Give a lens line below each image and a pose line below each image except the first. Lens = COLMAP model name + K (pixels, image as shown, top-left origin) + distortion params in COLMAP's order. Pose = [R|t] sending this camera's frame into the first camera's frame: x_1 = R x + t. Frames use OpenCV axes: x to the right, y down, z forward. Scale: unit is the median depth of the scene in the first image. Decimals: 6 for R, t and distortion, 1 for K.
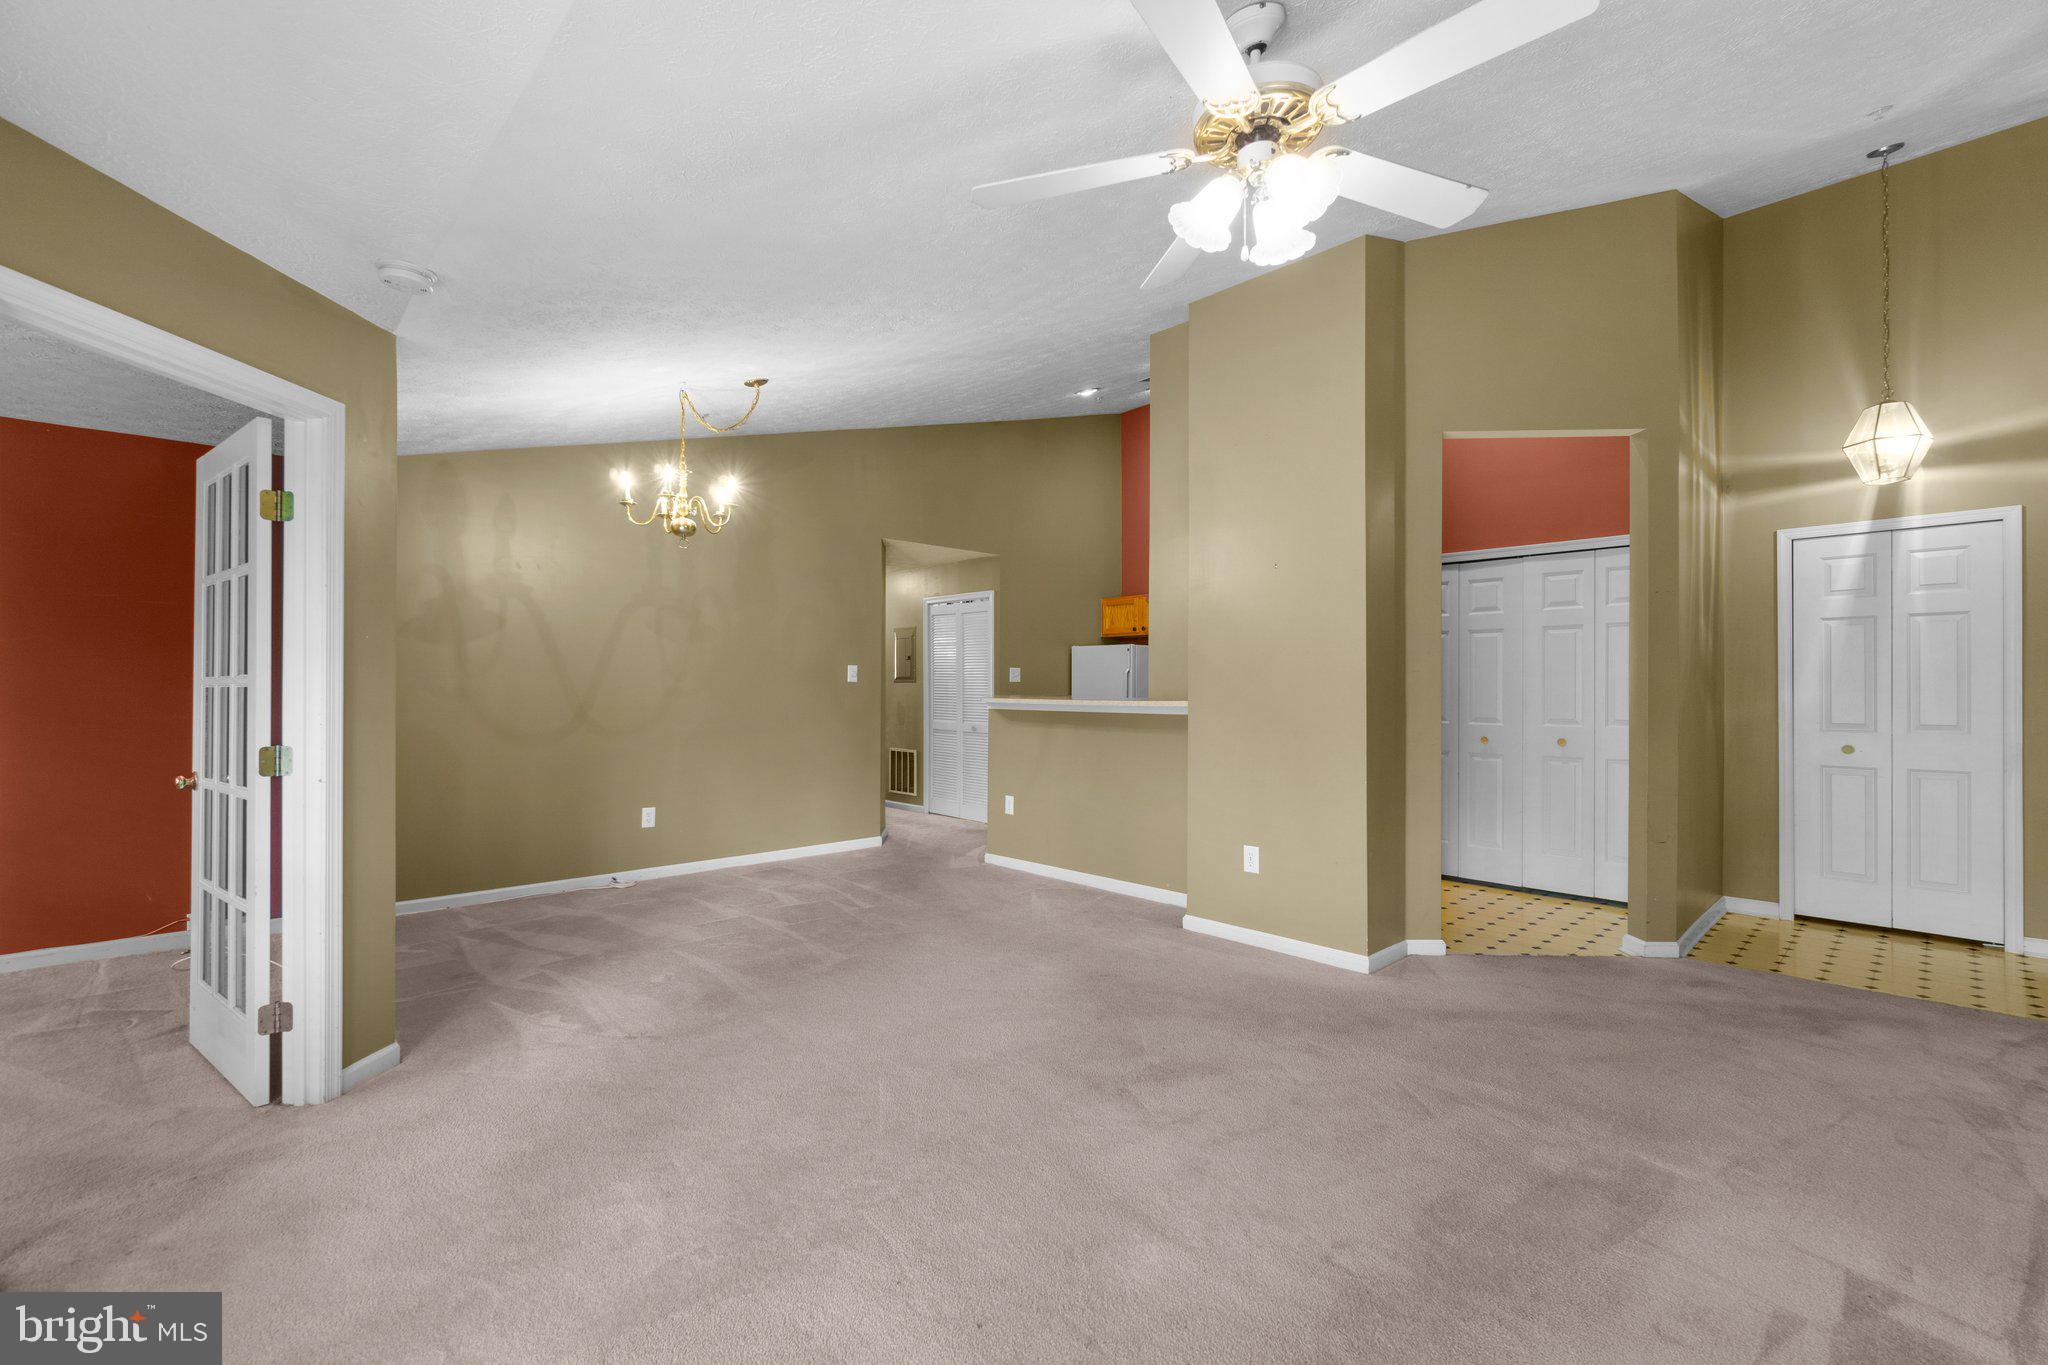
lens RADIAL K [[878.0, 0, 1020.4], [0, 878.0, 679.3], [0, 0, 1]] dist [-0.004453, 0.000675]
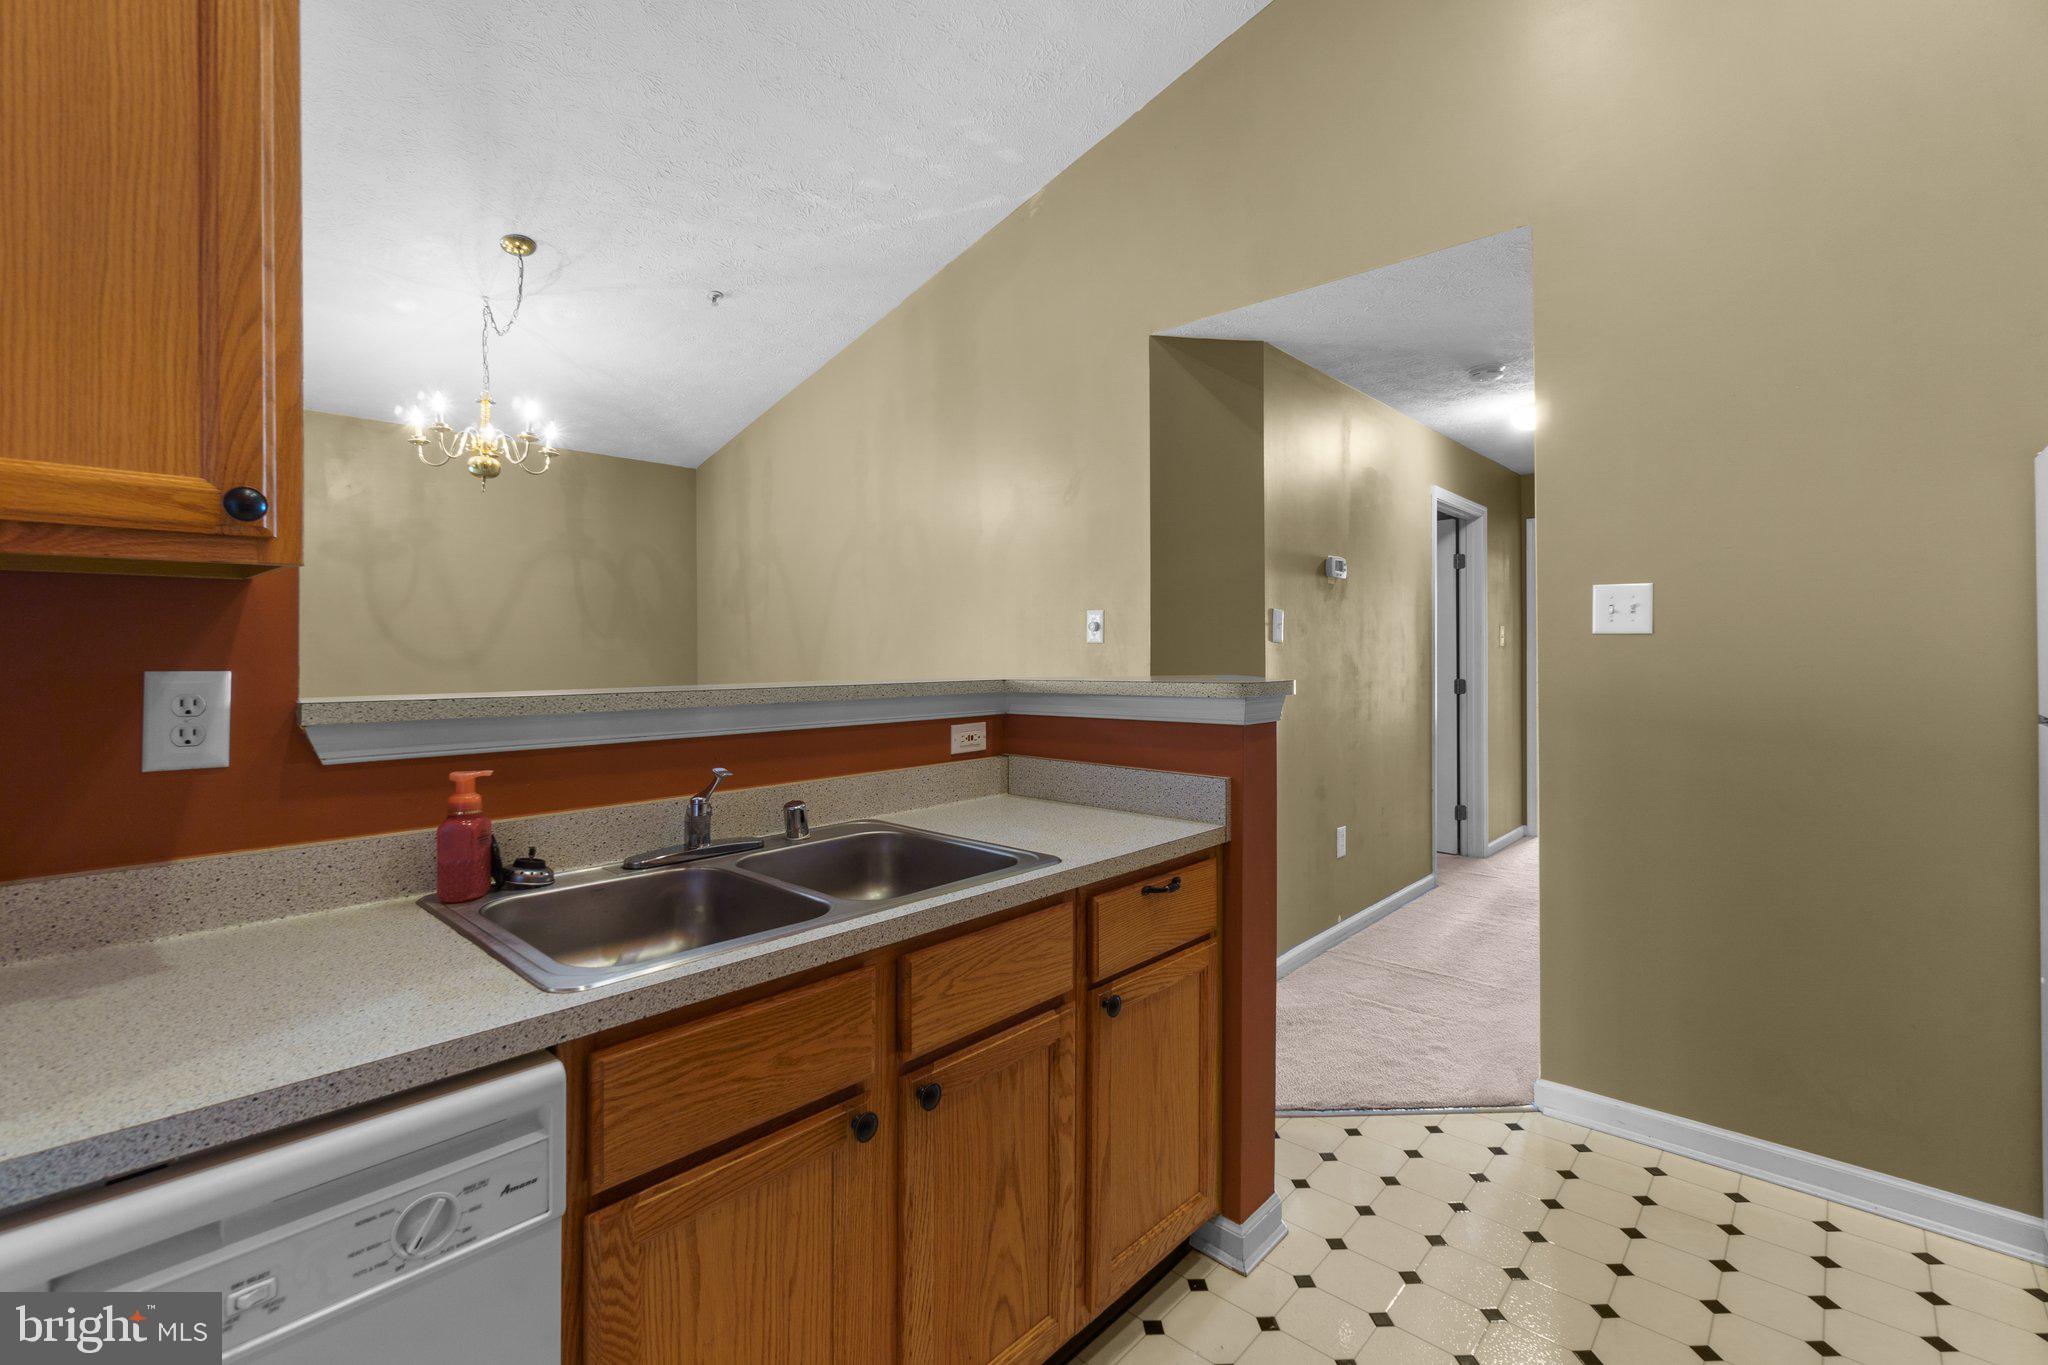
lens RADIAL K [[892.5, 0, 1019.1], [0, 892.5, 650.3], [0, 0, 1]] dist [-0.002503, 0.000265]
pose [[0.061021, -0.006753, -0.998114, 0.572001], [0.013712, 0.999888, -0.005926, 0.017307], [0.998042, -0.013324, 0.061106, 1.657866]]
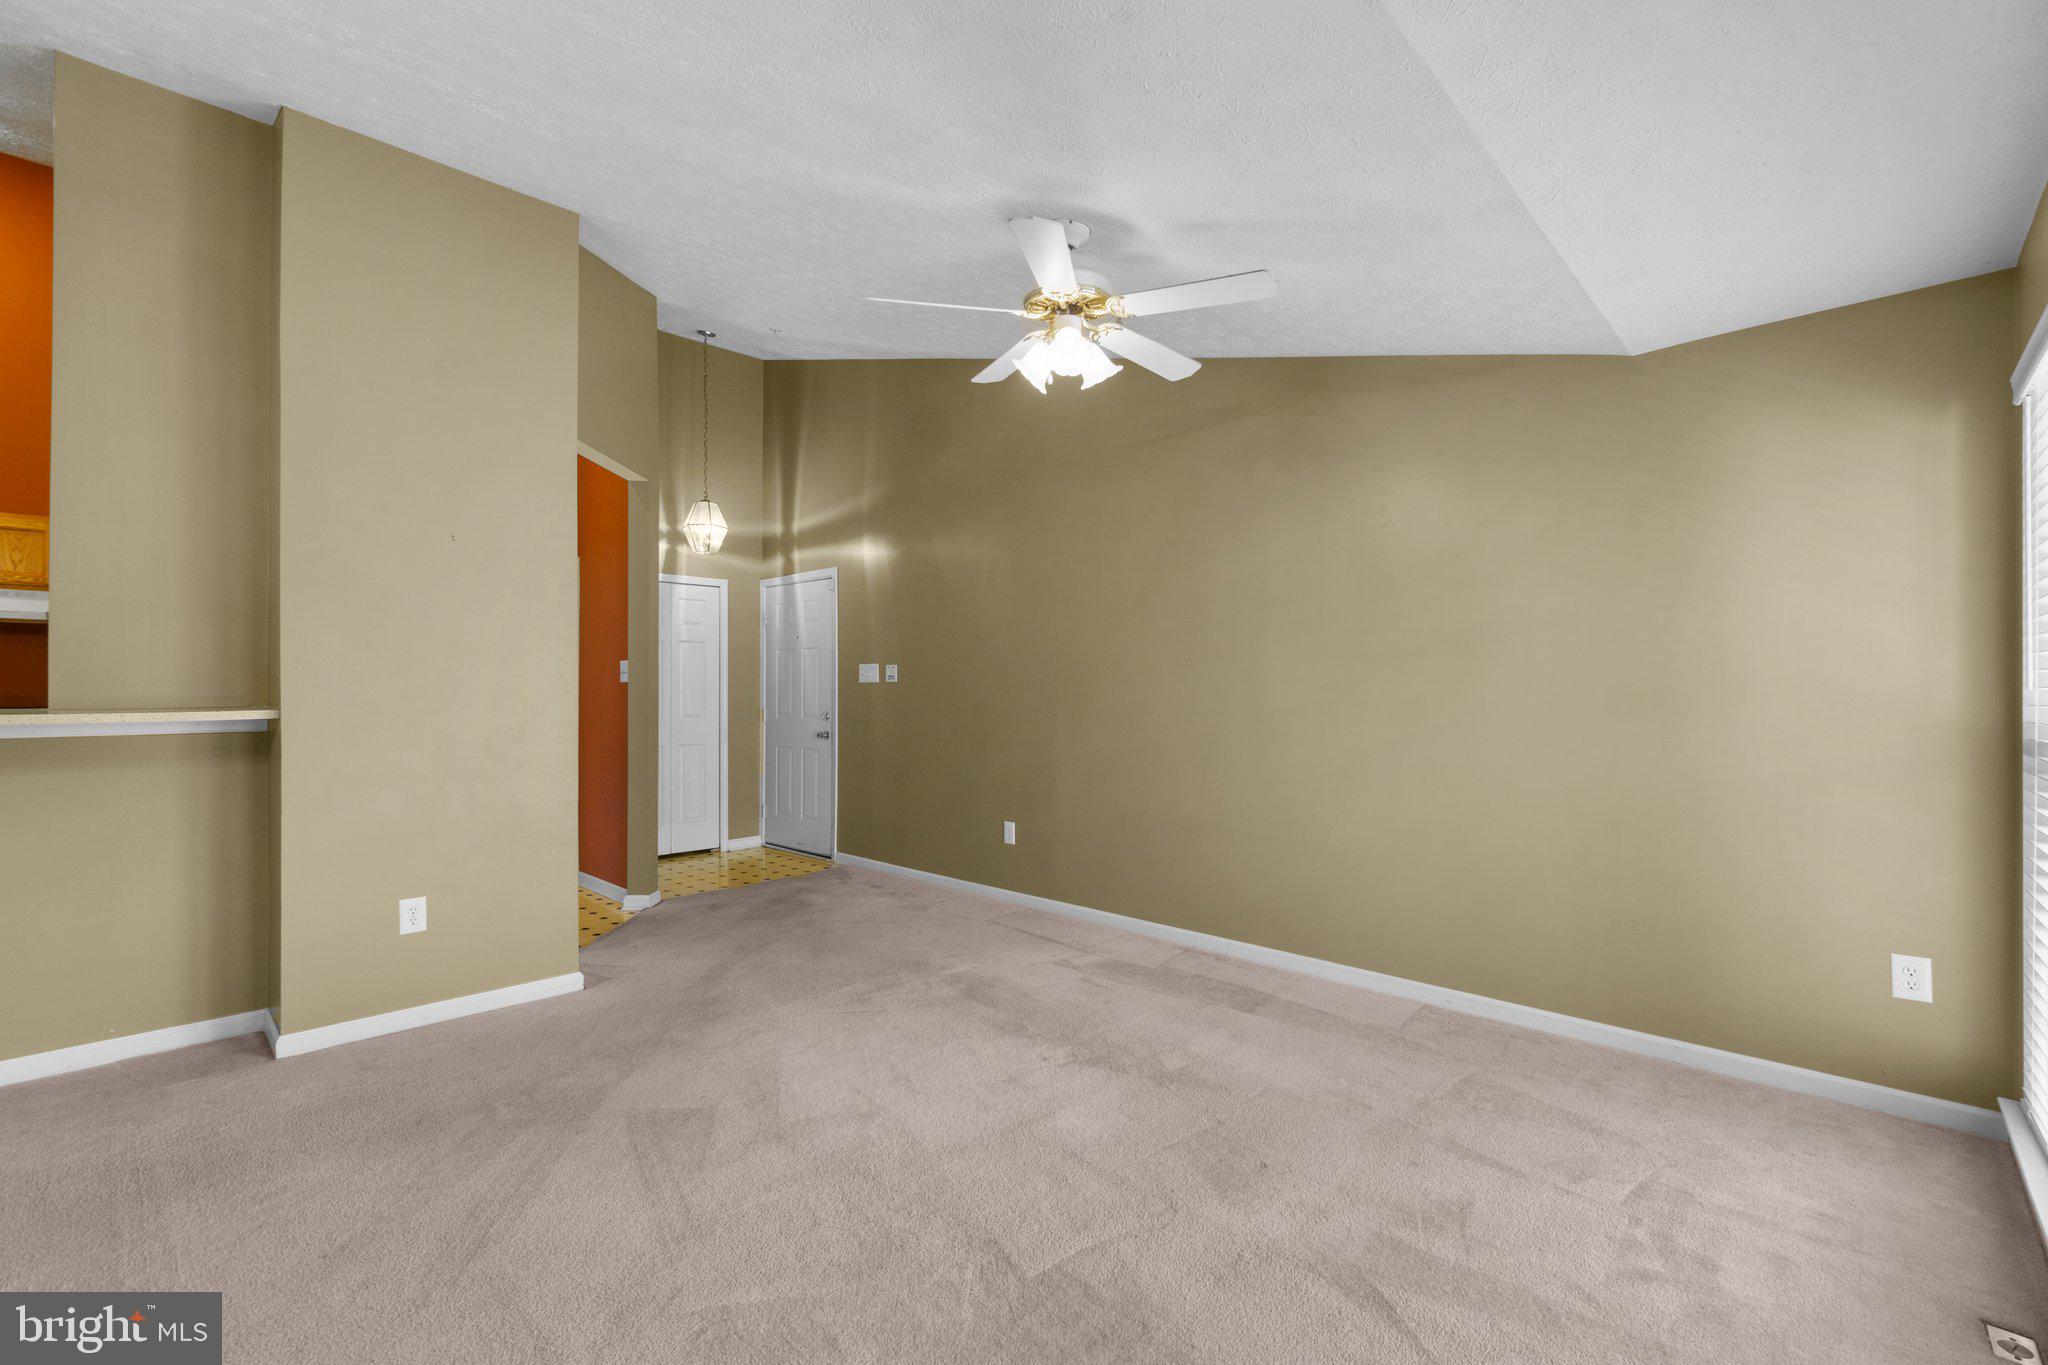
lens RADIAL K [[885.9, 0, 1008.3], [0, 885.9, 681.4], [0, 0, 1]] dist [-0.000815, -0.000118]
pose [[-0.049101, 0.011198, 0.998731, -0.600434], [-0.010055, 0.999881, -0.011705, 0.007714], [-0.998743, -0.010617, -0.048982, 0.595174]]
